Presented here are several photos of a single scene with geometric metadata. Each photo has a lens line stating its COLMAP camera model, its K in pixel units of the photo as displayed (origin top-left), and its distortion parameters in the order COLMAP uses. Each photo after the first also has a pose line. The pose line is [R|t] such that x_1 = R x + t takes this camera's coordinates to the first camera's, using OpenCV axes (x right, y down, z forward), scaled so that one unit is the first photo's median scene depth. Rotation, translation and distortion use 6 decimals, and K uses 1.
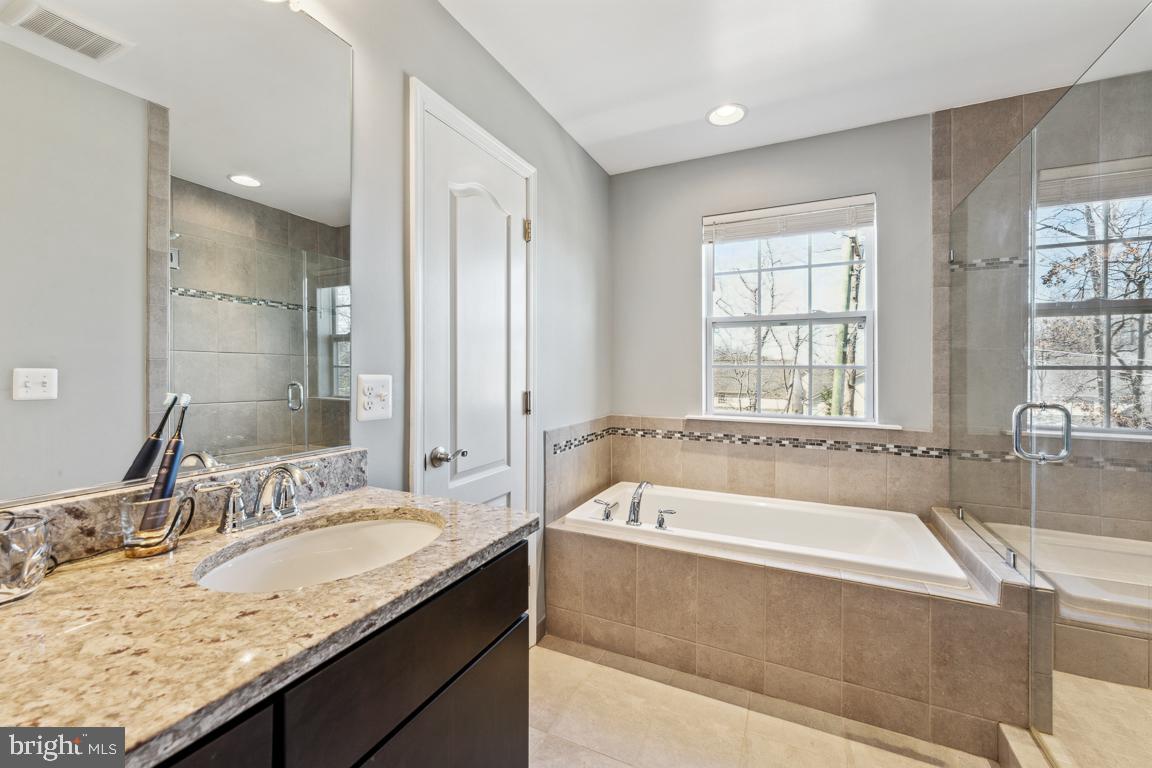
lens RADIAL K [[469.2, 0, 575.1], [0, 469.2, 374.5], [0, 0, 1]] dist [0.000764, 0.000461]
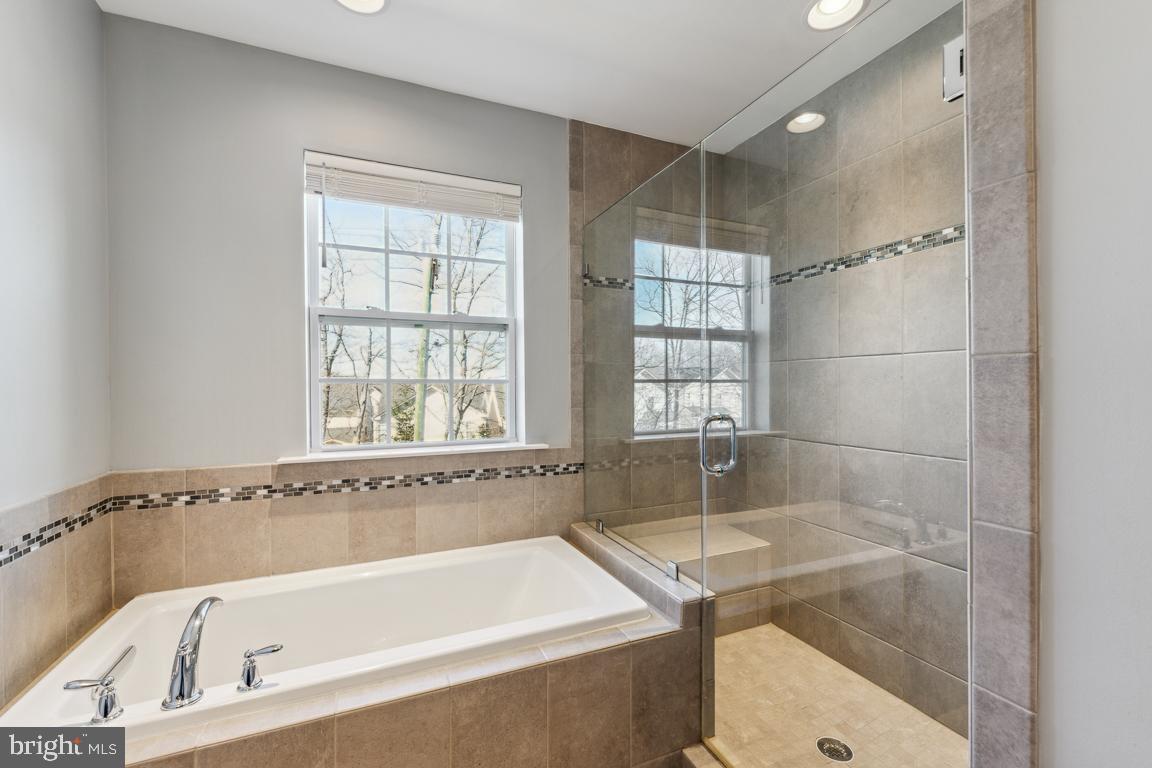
lens RADIAL K [[469.2, 0, 567.5], [0, 469.2, 386.9], [0, 0, 1]] dist [0.000764, 0.000461]
pose [[0.654345, -0.009951, 0.756131, 0.019636], [0.015726, 0.999876, -0.000450, -0.003028], [-0.756033, 0.012185, 0.654421, 0.359530]]
